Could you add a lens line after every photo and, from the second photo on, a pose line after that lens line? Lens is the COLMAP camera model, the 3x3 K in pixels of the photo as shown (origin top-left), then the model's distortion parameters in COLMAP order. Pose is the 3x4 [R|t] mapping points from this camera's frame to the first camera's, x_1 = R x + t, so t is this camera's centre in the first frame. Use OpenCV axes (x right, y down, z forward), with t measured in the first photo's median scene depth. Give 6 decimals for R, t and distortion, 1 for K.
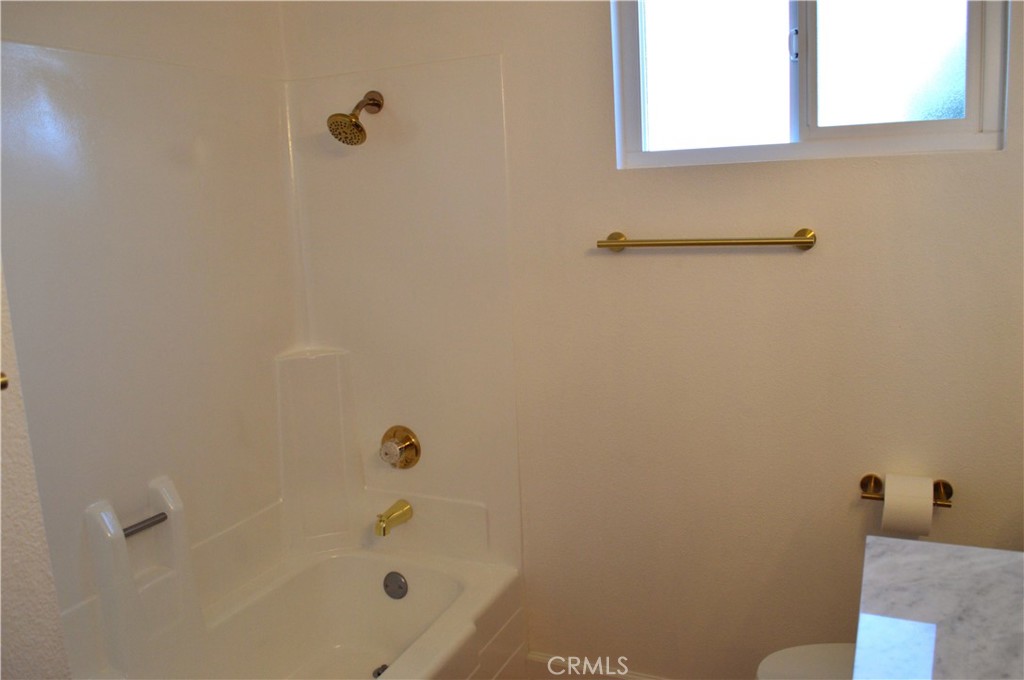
lens RADIAL K [[815.8, 0, 512.1], [0, 815.8, 340.0], [0, 0, 1]] dist [-0.076874, 0.009024]
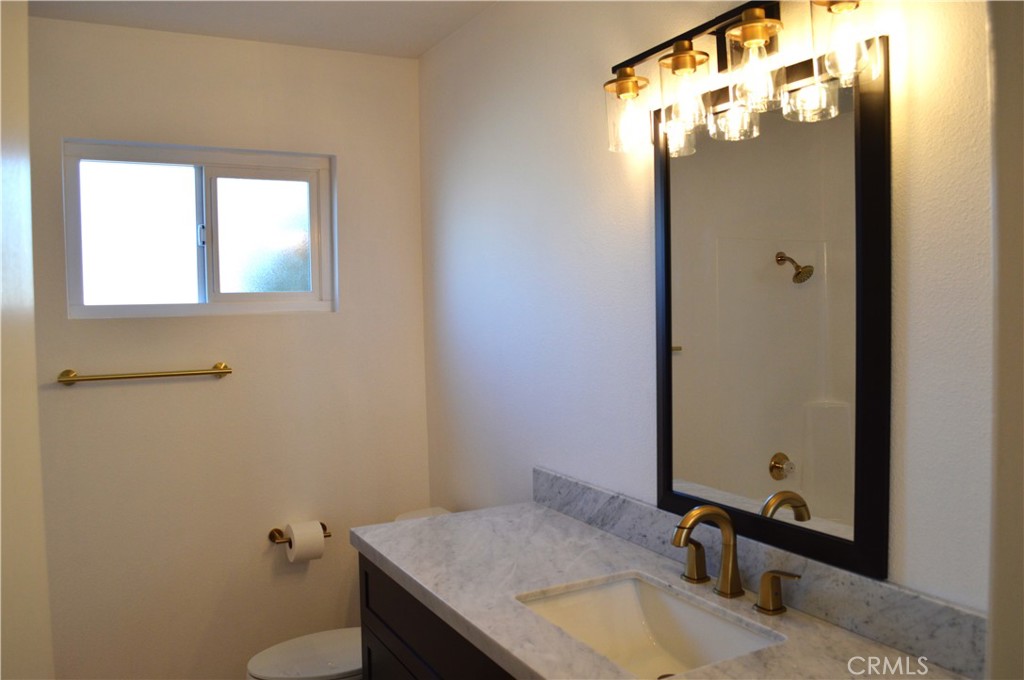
lens RADIAL K [[815.8, 0, 510.8], [0, 815.8, 339.6], [0, 0, 1]] dist [-0.076874, 0.009024]
pose [[0.588185, 0.004747, 0.808712, -0.485822], [0.134977, 0.985381, -0.103955, 0.039338], [-0.797383, 0.170302, 0.578946, -0.243782]]
